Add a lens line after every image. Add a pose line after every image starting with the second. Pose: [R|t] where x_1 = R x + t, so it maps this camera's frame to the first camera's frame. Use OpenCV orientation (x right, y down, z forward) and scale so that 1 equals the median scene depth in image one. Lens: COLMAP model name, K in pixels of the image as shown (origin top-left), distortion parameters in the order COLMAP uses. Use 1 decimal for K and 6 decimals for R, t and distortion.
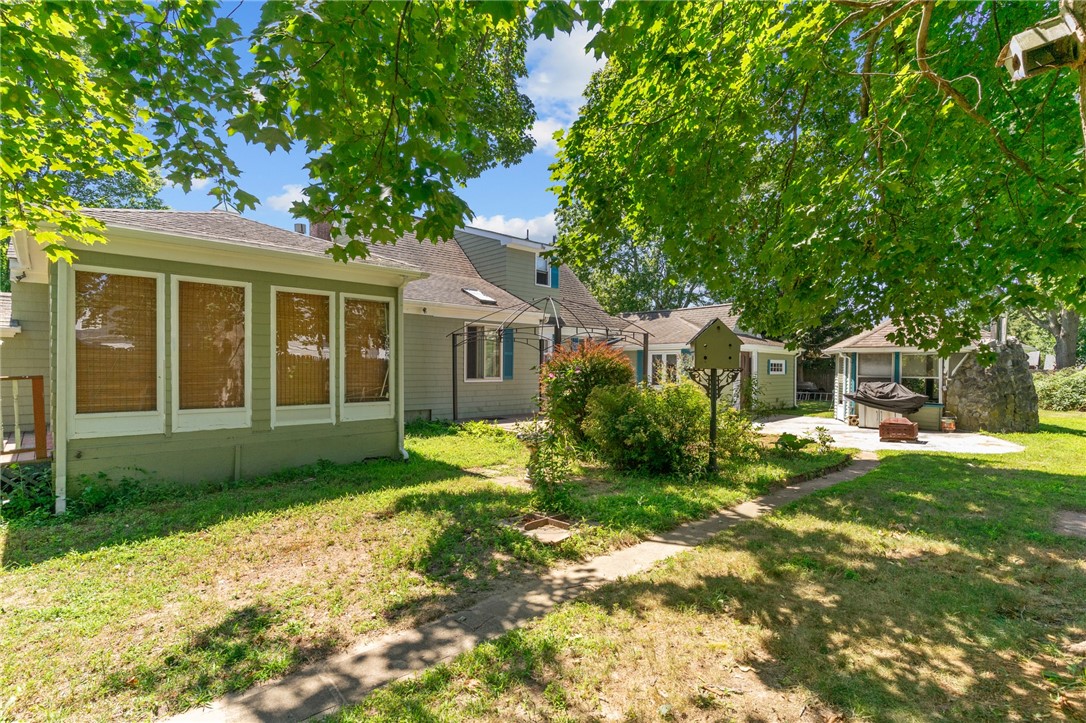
lens RADIAL K [[538.0, 0, 549.2], [0, 538.0, 367.9], [0, 0, 1]] dist [-0.000325, 0.000057]
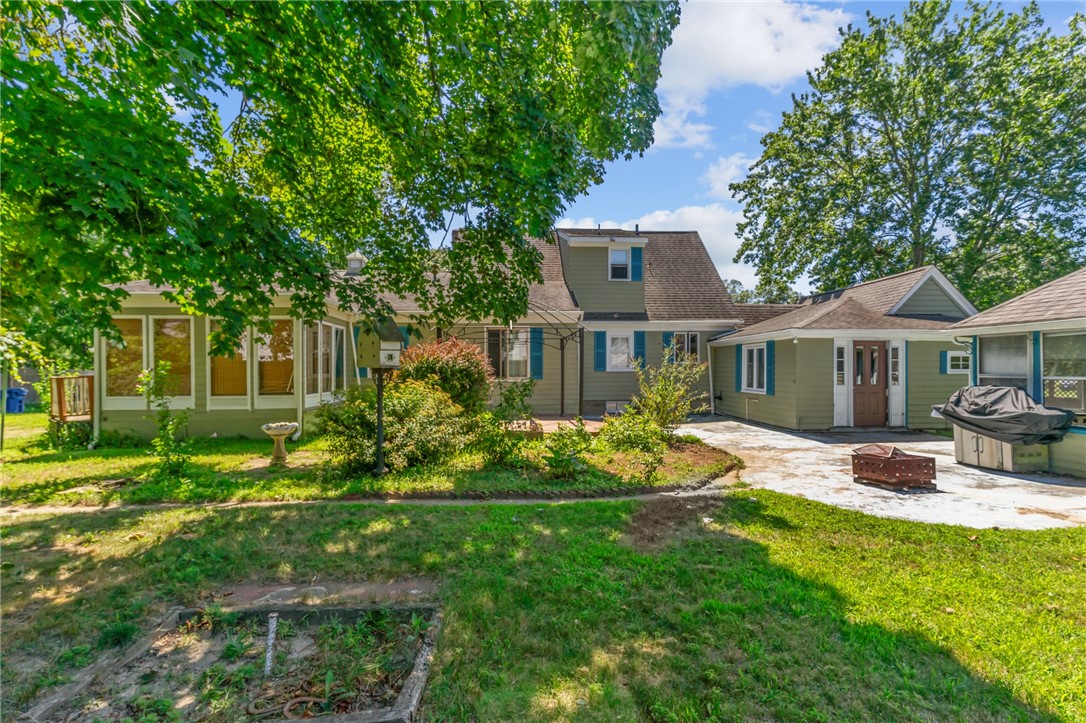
lens RADIAL K [[538.0, 0, 546.3], [0, 538.0, 367.0], [0, 0, 1]] dist [-0.000325, 0.000057]
pose [[0.752058, -0.011353, -0.658999, 1.099666], [0.010325, 0.999932, -0.005444, 0.007512], [0.659016, -0.002710, 0.752124, 0.453434]]
